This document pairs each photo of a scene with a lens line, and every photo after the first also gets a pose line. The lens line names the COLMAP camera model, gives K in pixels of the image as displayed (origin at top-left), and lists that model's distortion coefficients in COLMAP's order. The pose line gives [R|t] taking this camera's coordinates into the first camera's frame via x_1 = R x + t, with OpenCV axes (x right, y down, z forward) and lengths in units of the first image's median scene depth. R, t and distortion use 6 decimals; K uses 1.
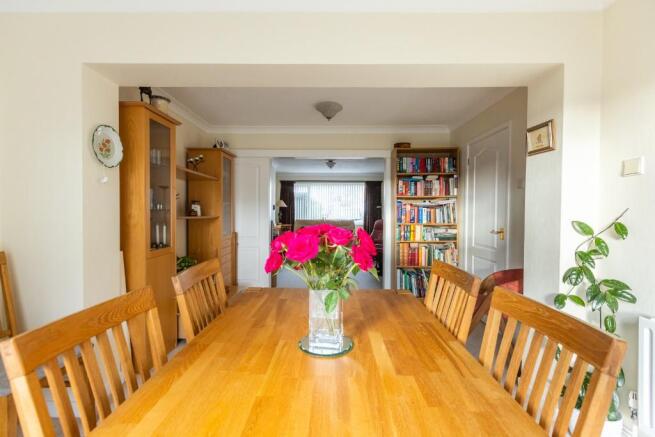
lens RADIAL K [[291.2, 0, 326.6], [0, 291.2, 218.2], [0, 0, 1]] dist [0.002236, -0.003016]
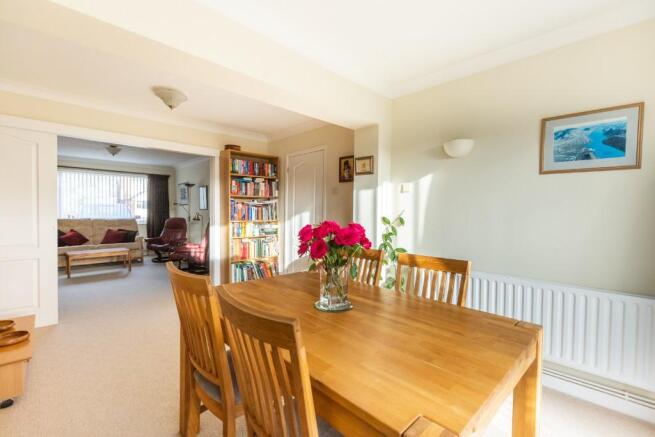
lens RADIAL K [[291.2, 0, 324.0], [0, 291.2, 215.9], [0, 0, 1]] dist [0.002236, -0.003016]
pose [[0.695906, -0.011119, 0.718047, -0.283051], [0.008947, 0.999937, 0.006813, -0.004306], [-0.718077, 0.001683, 0.695961, 0.021874]]
